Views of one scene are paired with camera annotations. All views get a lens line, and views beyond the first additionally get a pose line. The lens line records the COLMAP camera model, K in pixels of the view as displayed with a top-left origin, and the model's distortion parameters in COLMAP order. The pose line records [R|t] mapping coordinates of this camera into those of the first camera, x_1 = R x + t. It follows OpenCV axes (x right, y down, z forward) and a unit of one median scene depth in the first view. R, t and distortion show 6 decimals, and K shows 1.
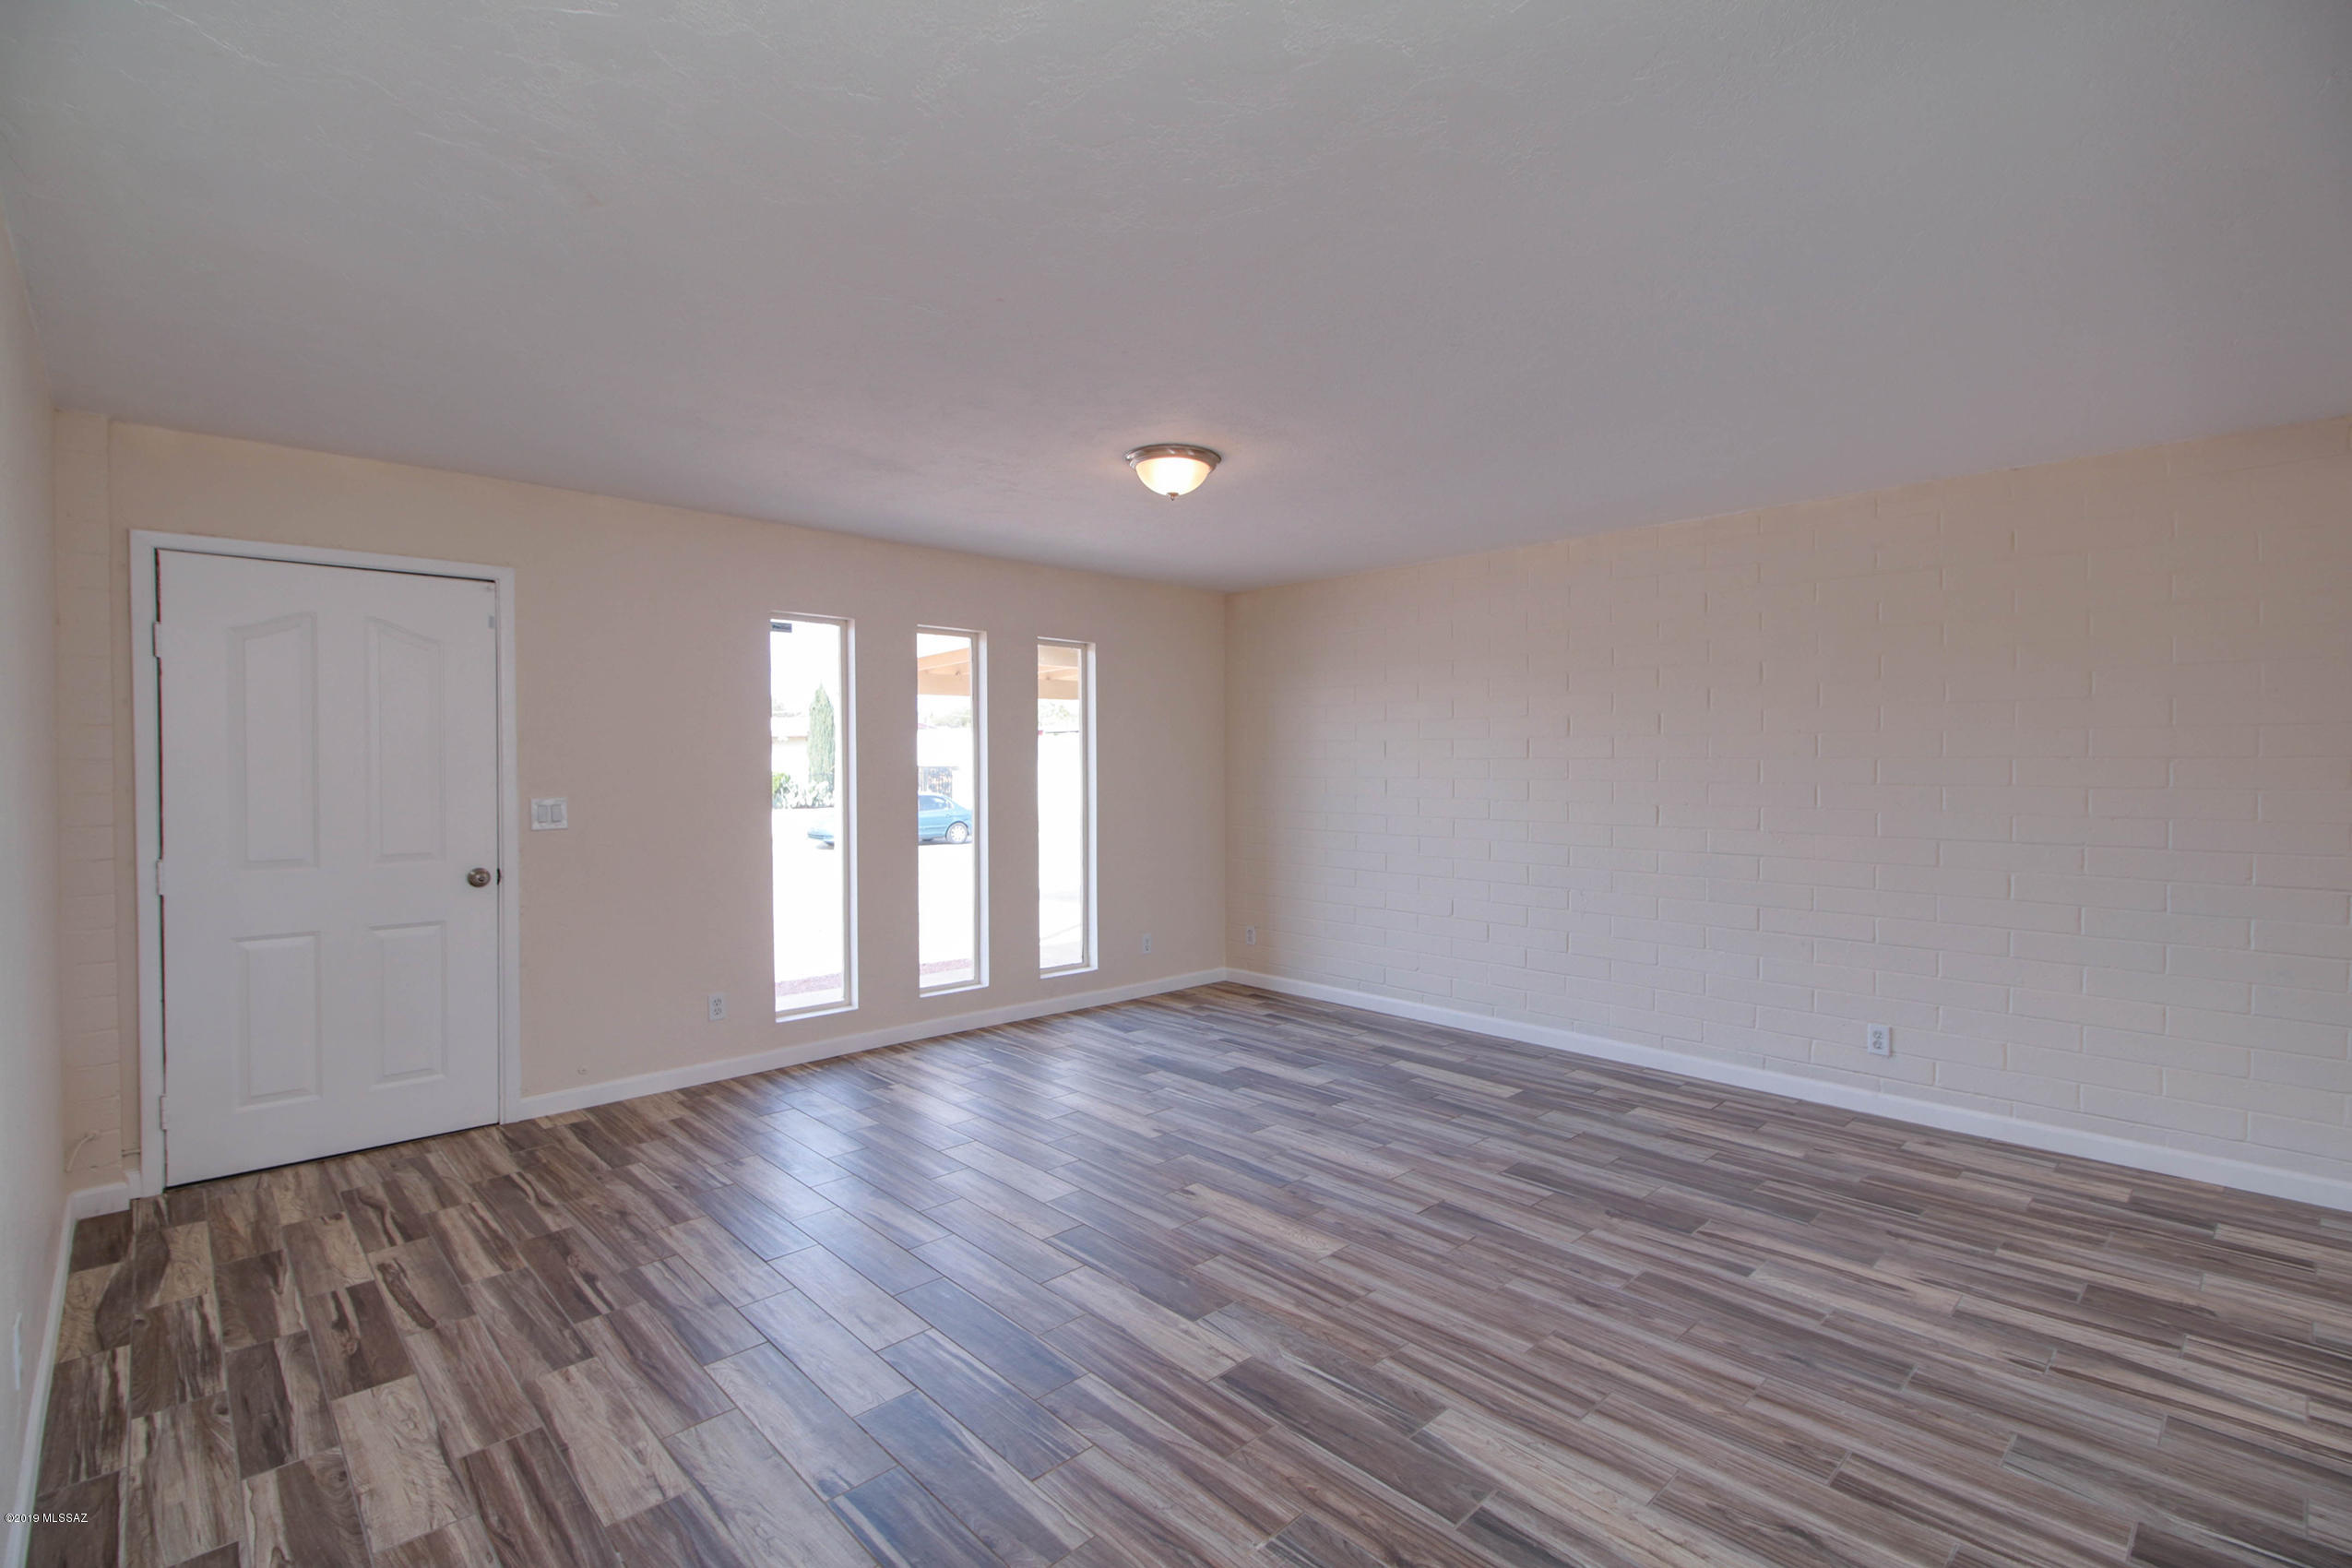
lens RADIAL K [[1084.5, 0, 1160.8], [0, 1084.5, 773.0], [0, 0, 1]] dist [0.009503, -0.002524]
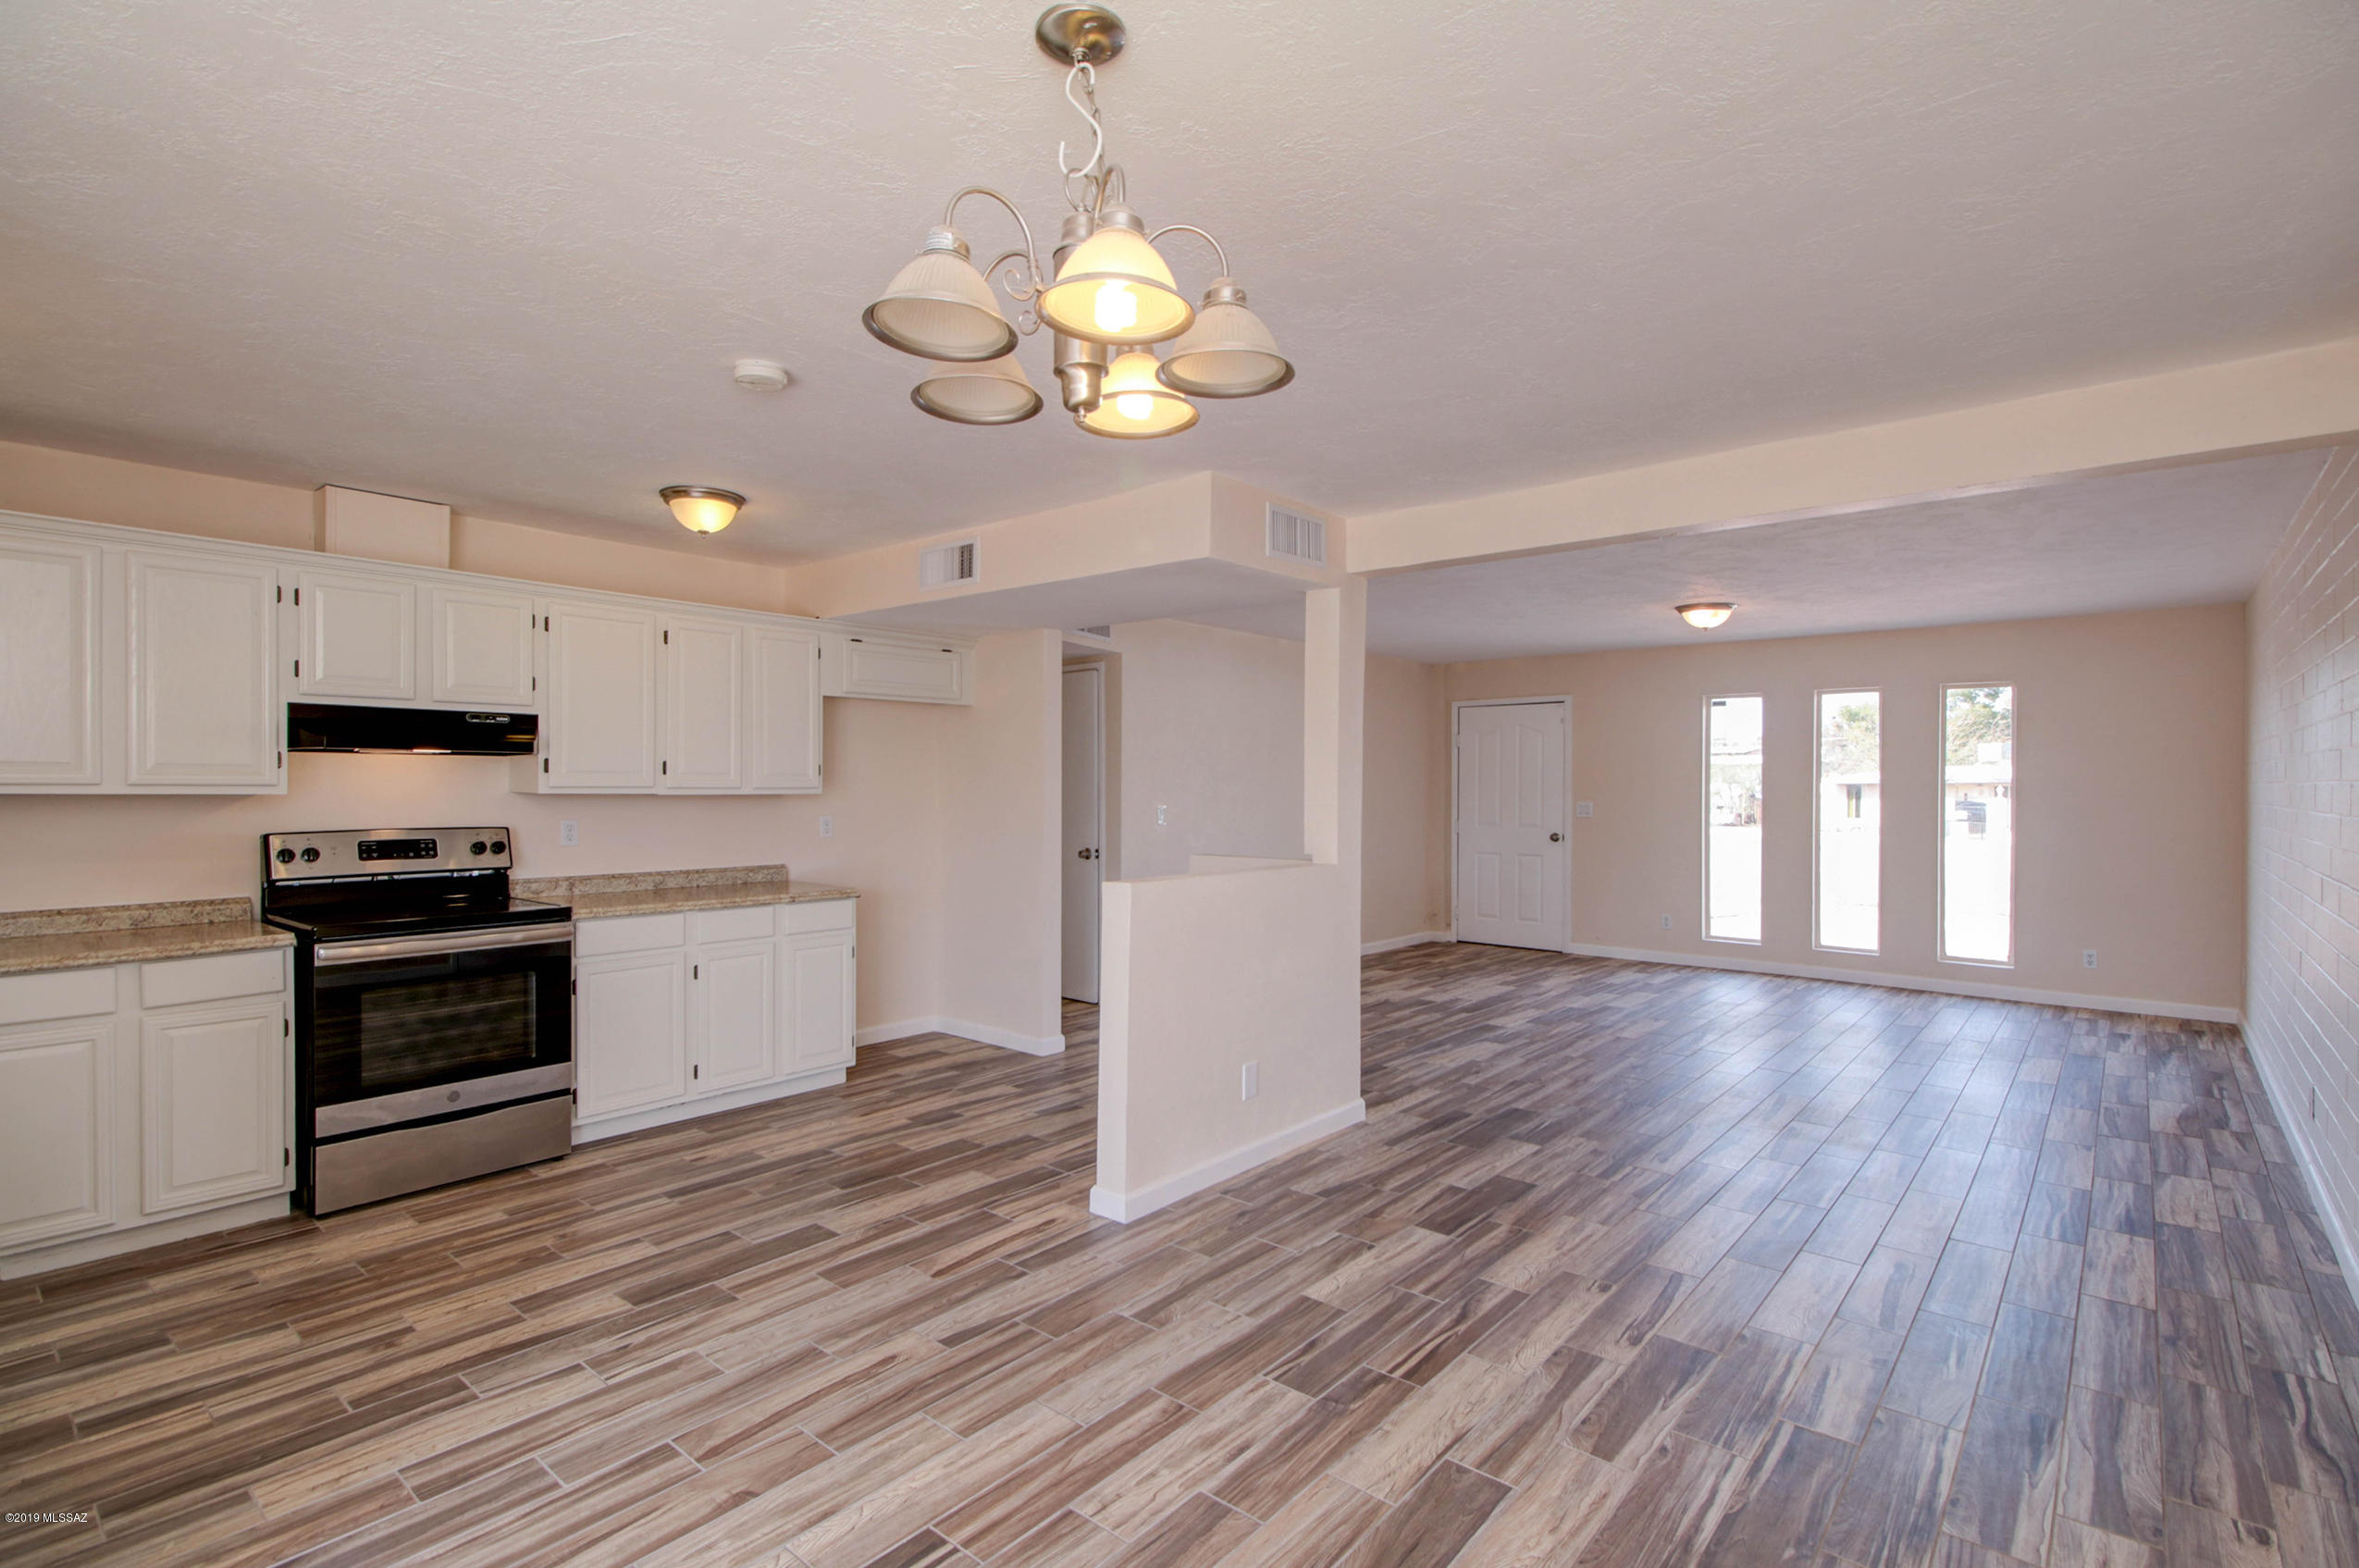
lens RADIAL K [[1087.8, 0, 1163.7], [0, 1087.8, 775.4], [0, 0, 1]] dist [0.009503, -0.002524]
pose [[0.106393, -0.008546, -0.994287, 1.780626], [-0.016712, 0.999806, -0.010382, 0.008464], [0.994184, 0.017721, 0.106229, -0.025489]]
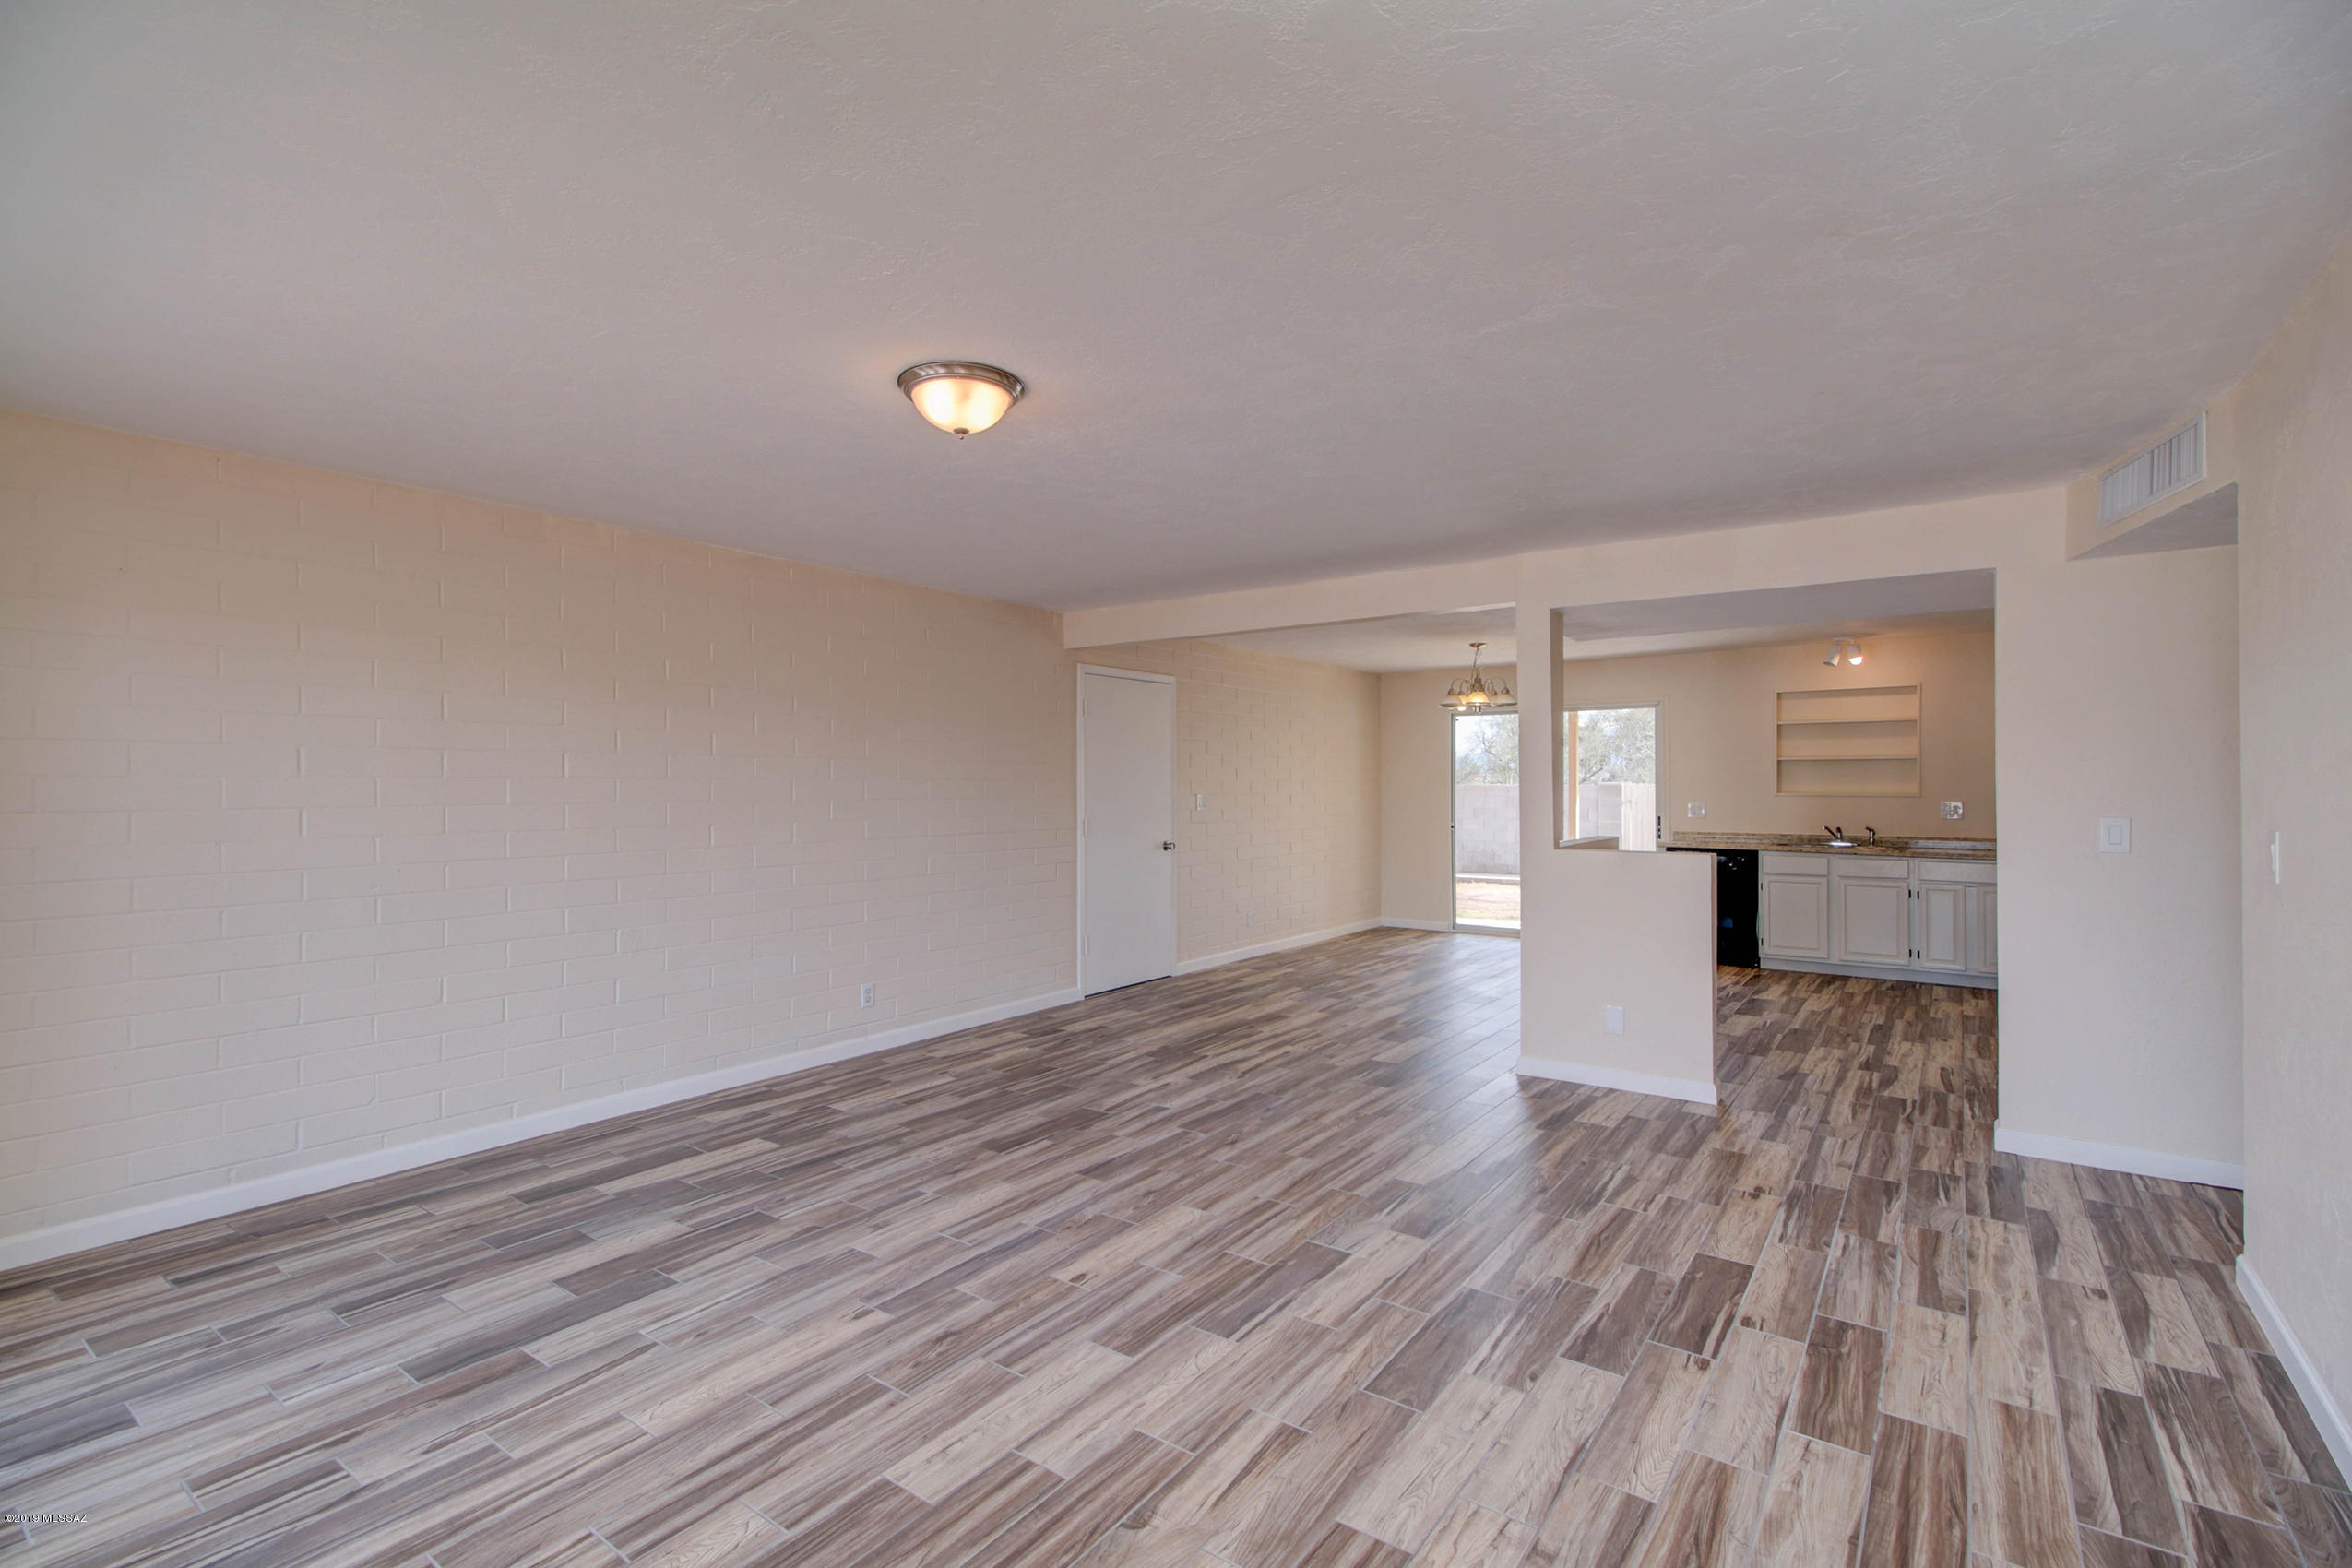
lens RADIAL K [[1084.5, 0, 1175.1], [0, 1084.5, 785.9], [0, 0, 1]] dist [0.009503, -0.002524]
pose [[-0.196245, -0.003446, 0.980549, -0.839822], [0.015435, 0.999859, 0.006603, -0.009032], [-0.980433, 0.016430, -0.196164, 1.093976]]
